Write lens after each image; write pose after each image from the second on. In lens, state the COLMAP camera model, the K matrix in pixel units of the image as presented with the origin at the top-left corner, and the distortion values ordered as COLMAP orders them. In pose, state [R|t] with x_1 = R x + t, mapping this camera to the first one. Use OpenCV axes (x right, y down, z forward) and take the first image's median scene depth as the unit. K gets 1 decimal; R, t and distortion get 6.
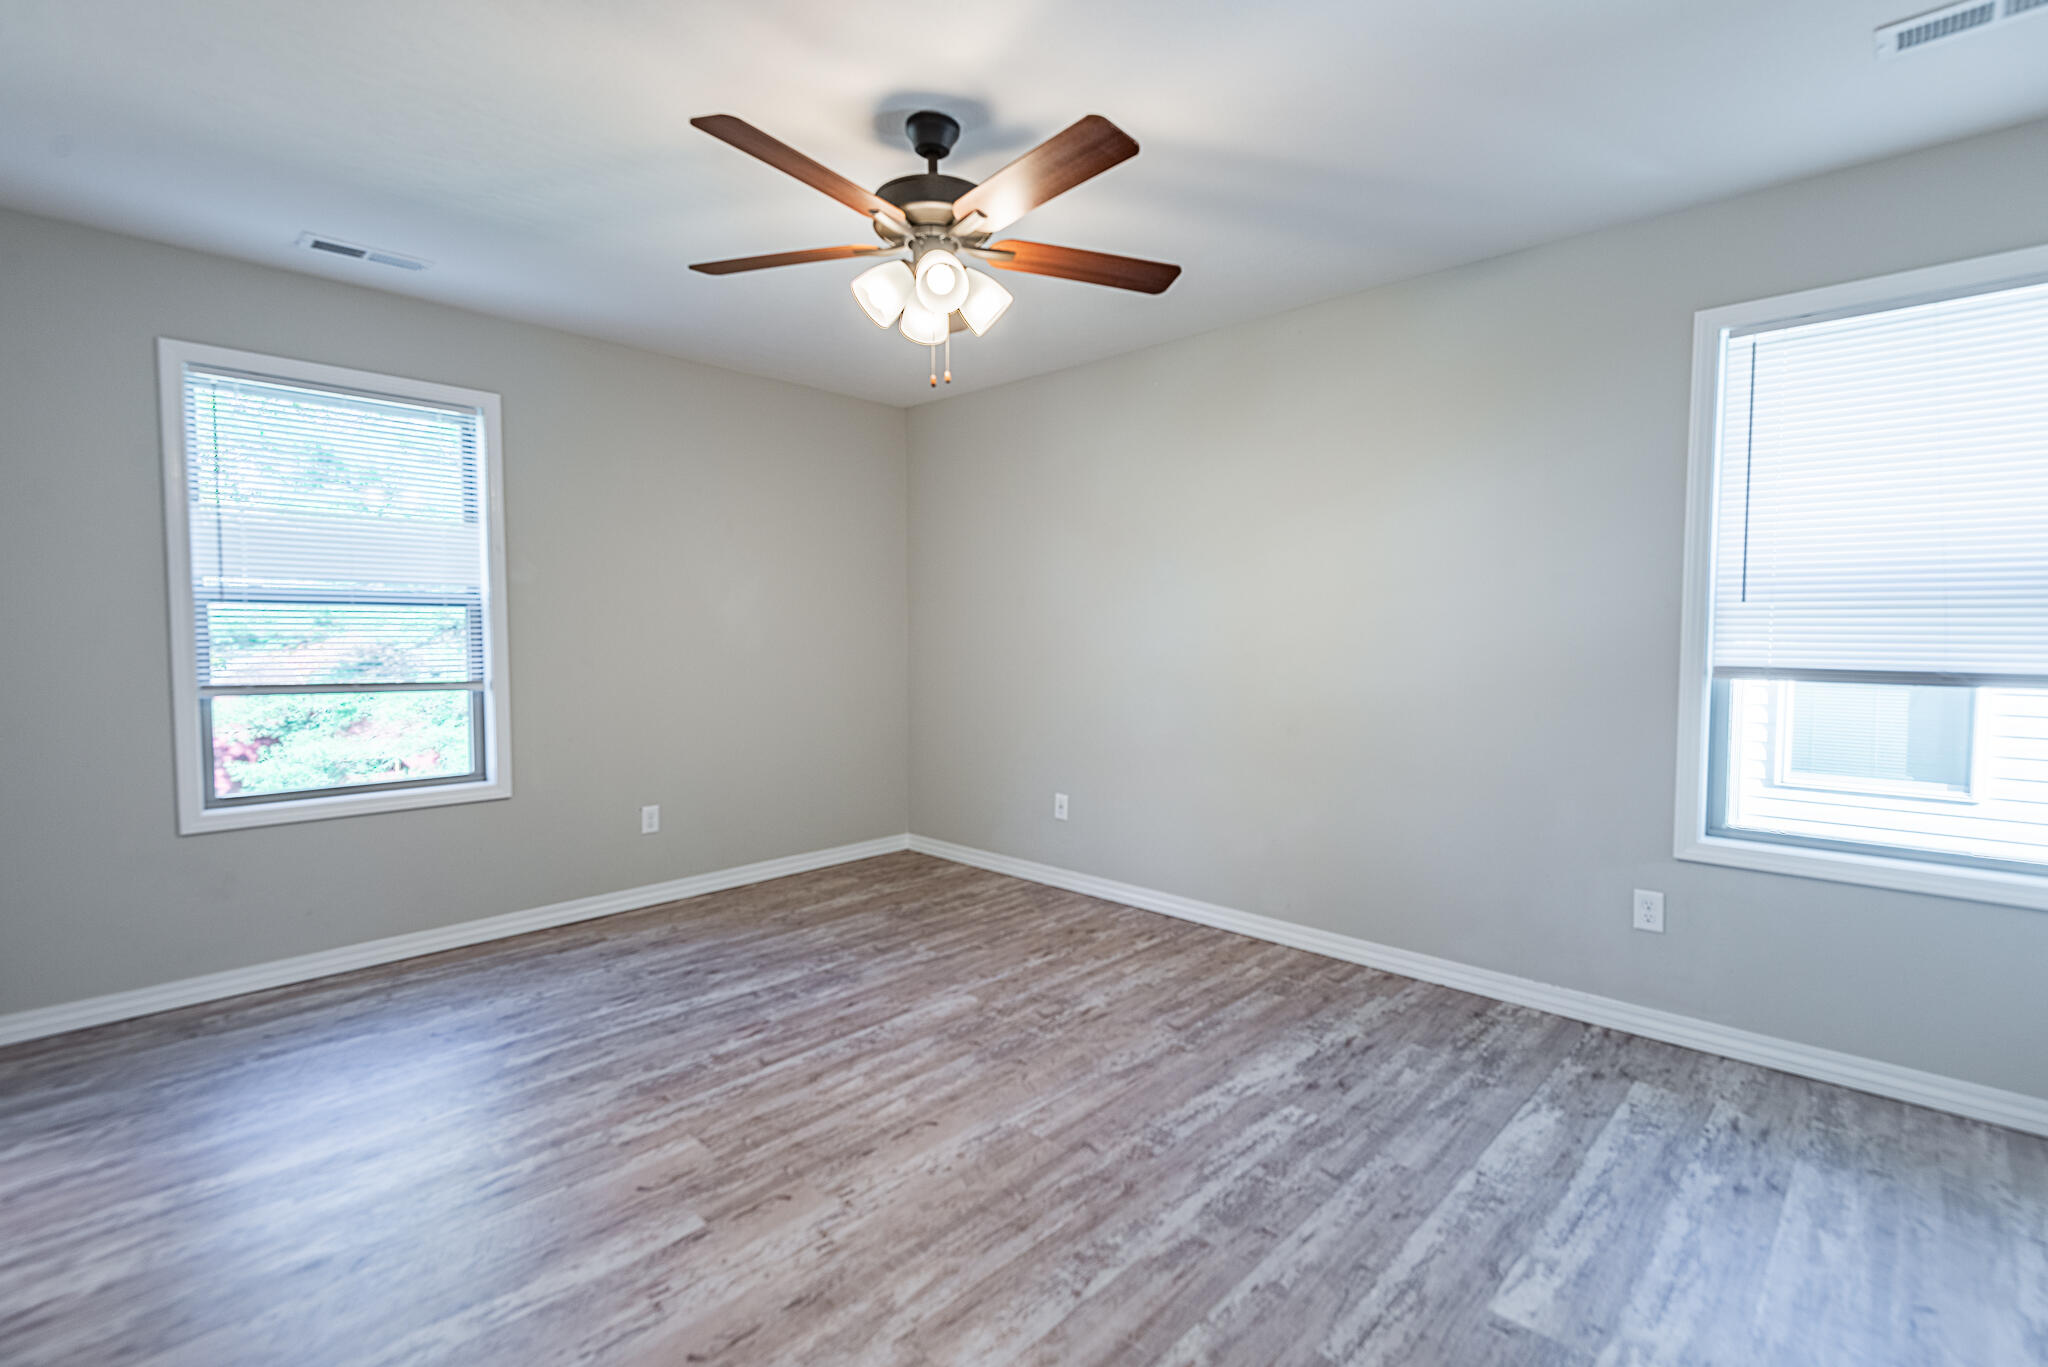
lens RADIAL K [[944.8, 0, 1021.8], [0, 944.8, 703.7], [0, 0, 1]] dist [0.000706, -0.000732]
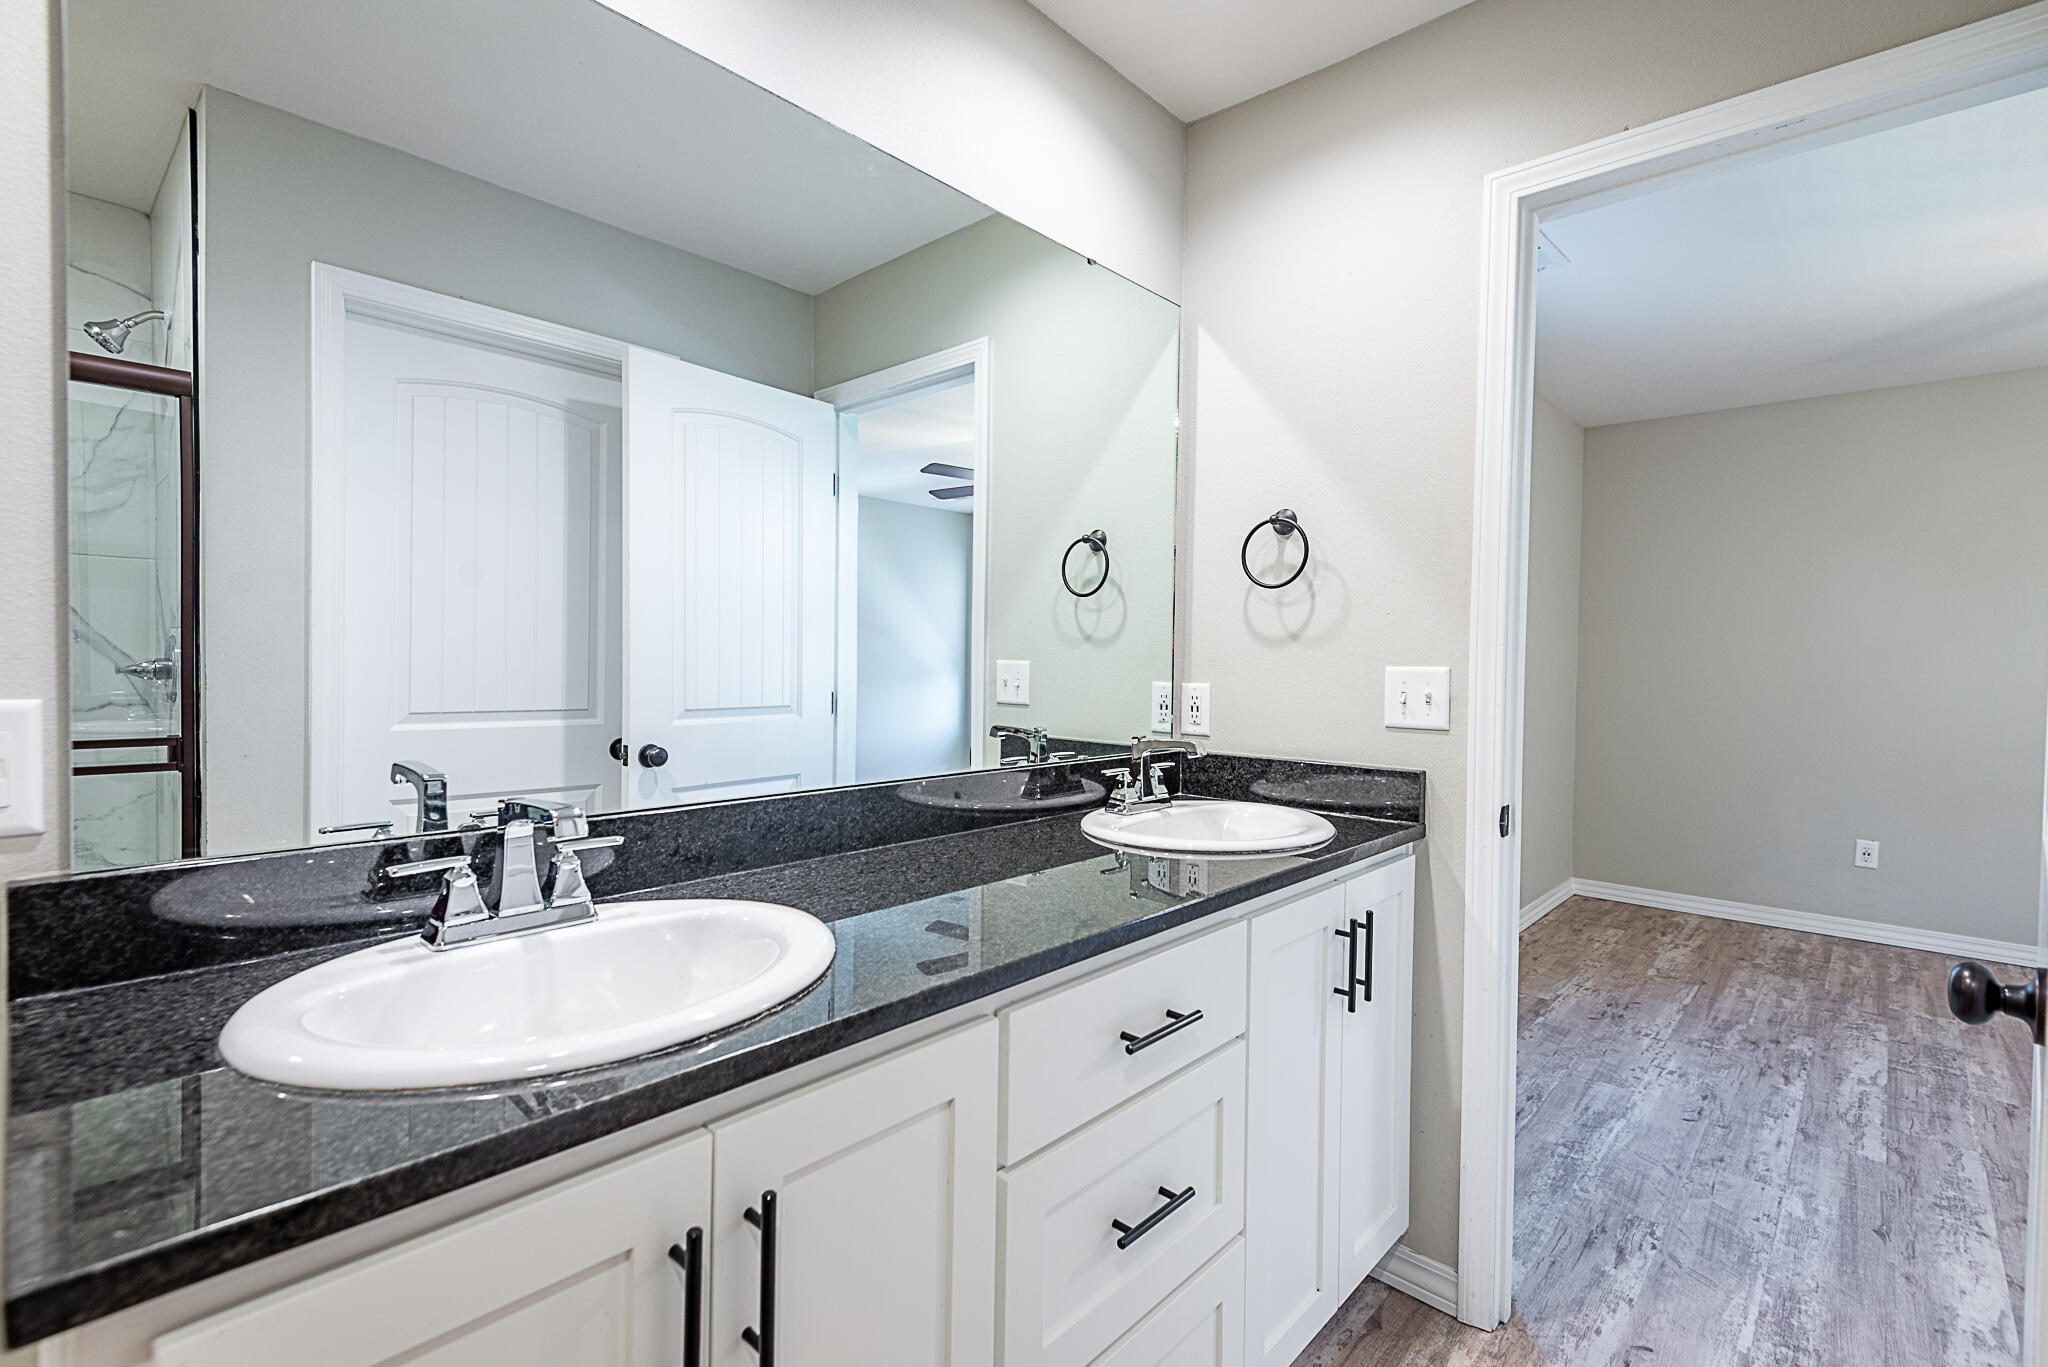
lens RADIAL K [[954.4, 0, 1024.0], [0, 954.4, 683.5], [0, 0, 1]] dist [0.017082, -0.000118]
pose [[0.999379, 0.010216, 0.033711, -1.415062], [-0.008584, 0.998801, -0.048199, -0.010279], [-0.034163, 0.047880, 0.998269, 0.111087]]
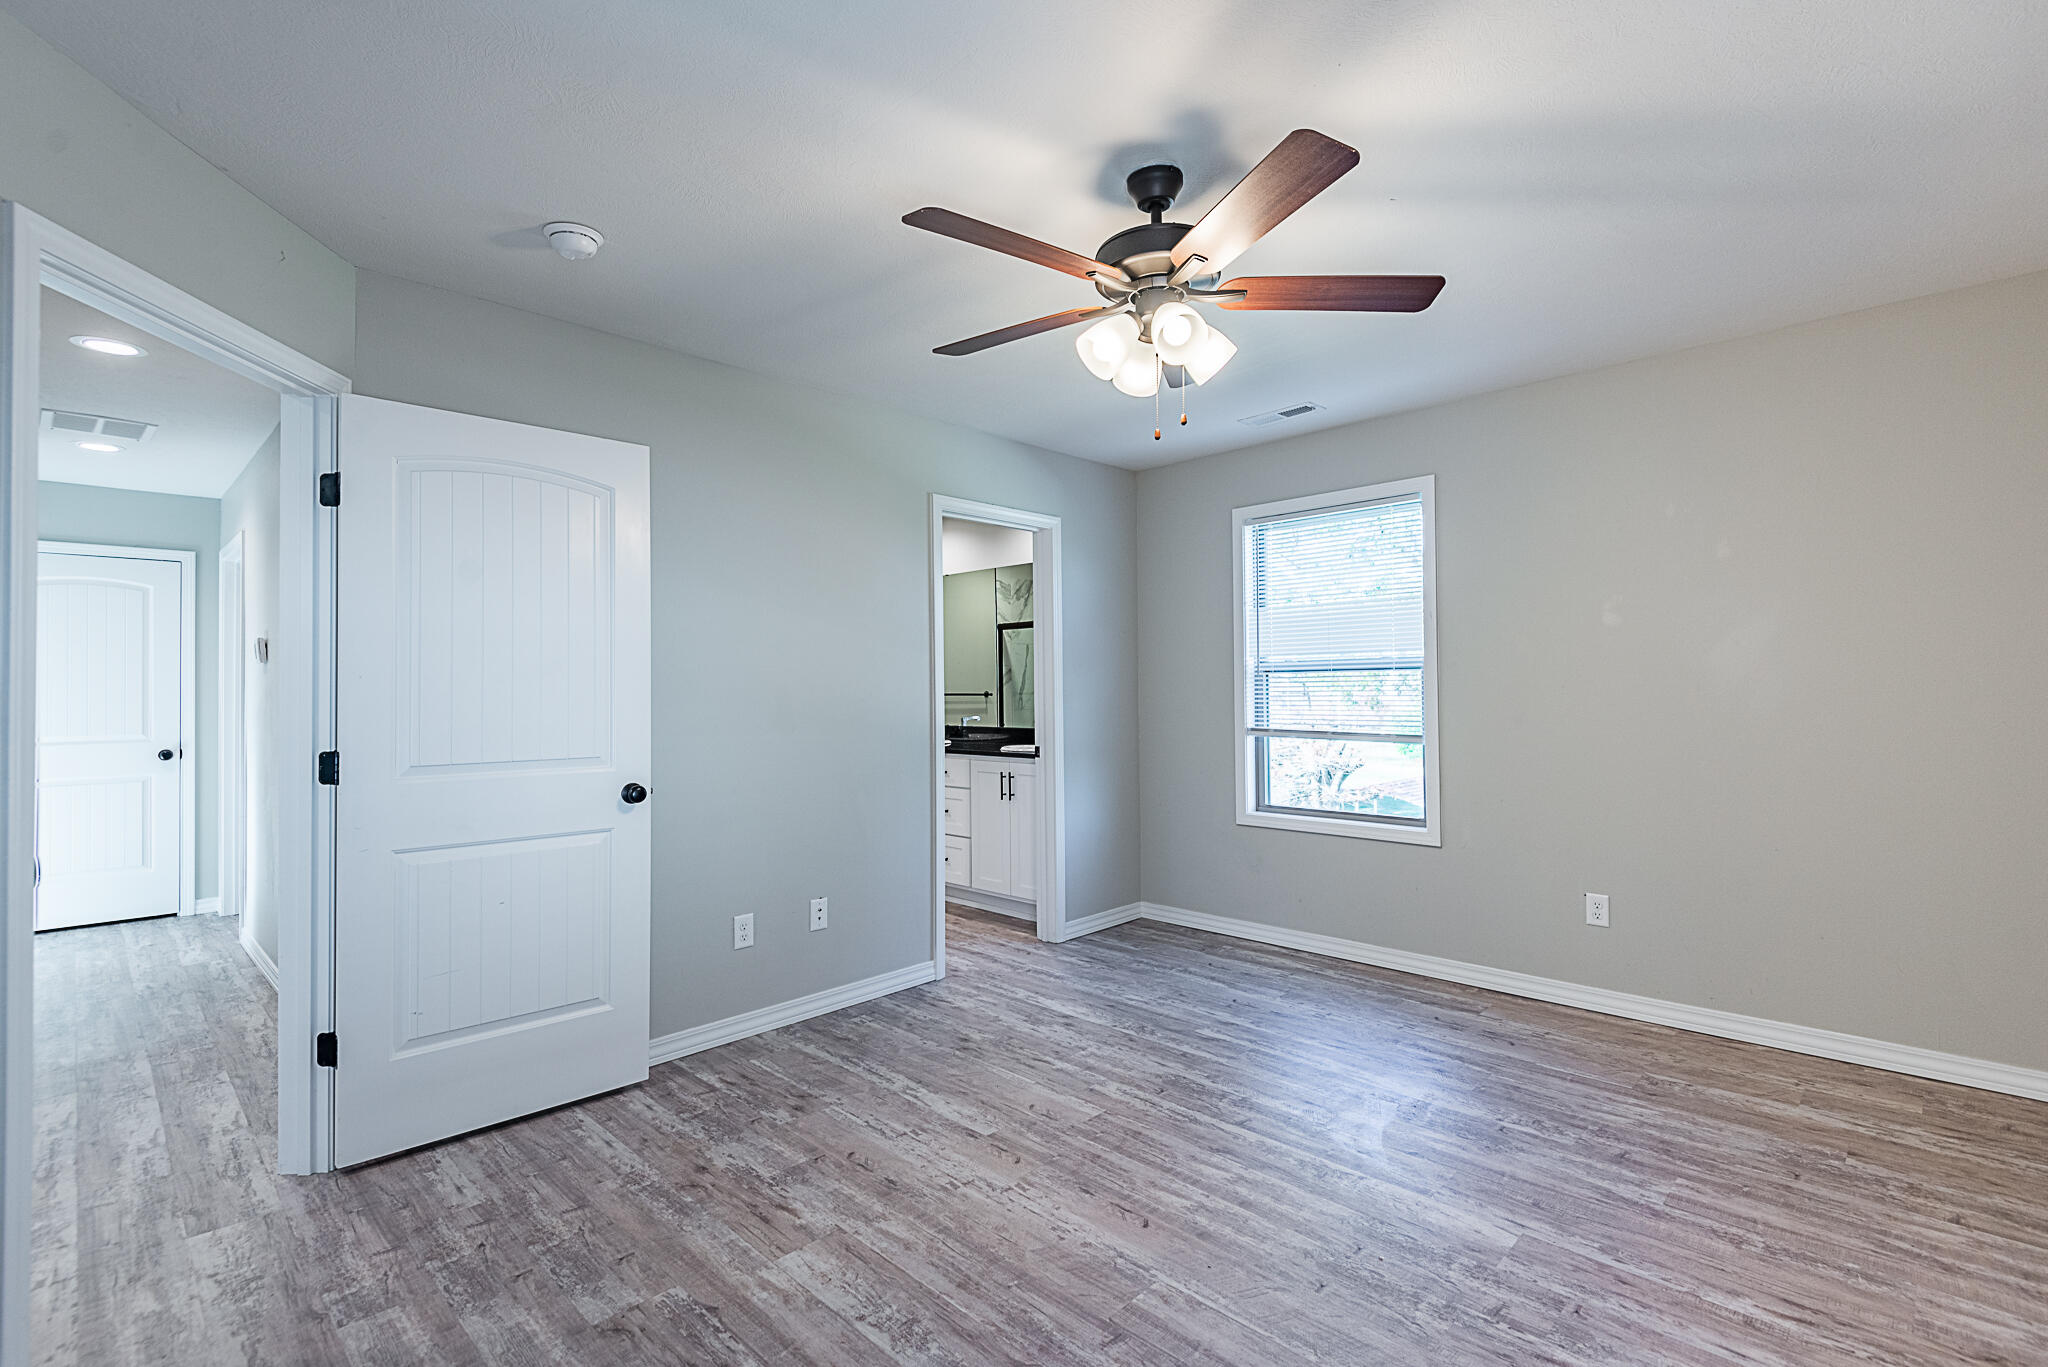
lens RADIAL K [[933.6, 0, 1017.2], [0, 933.6, 685.6], [0, 0, 1]] dist [0.052999, -0.034778]
pose [[-0.027088, -0.004633, -0.999622, 0.768812], [-0.065395, 0.997855, -0.002853, -0.068320], [0.997492, 0.065293, -0.027333, 0.785937]]
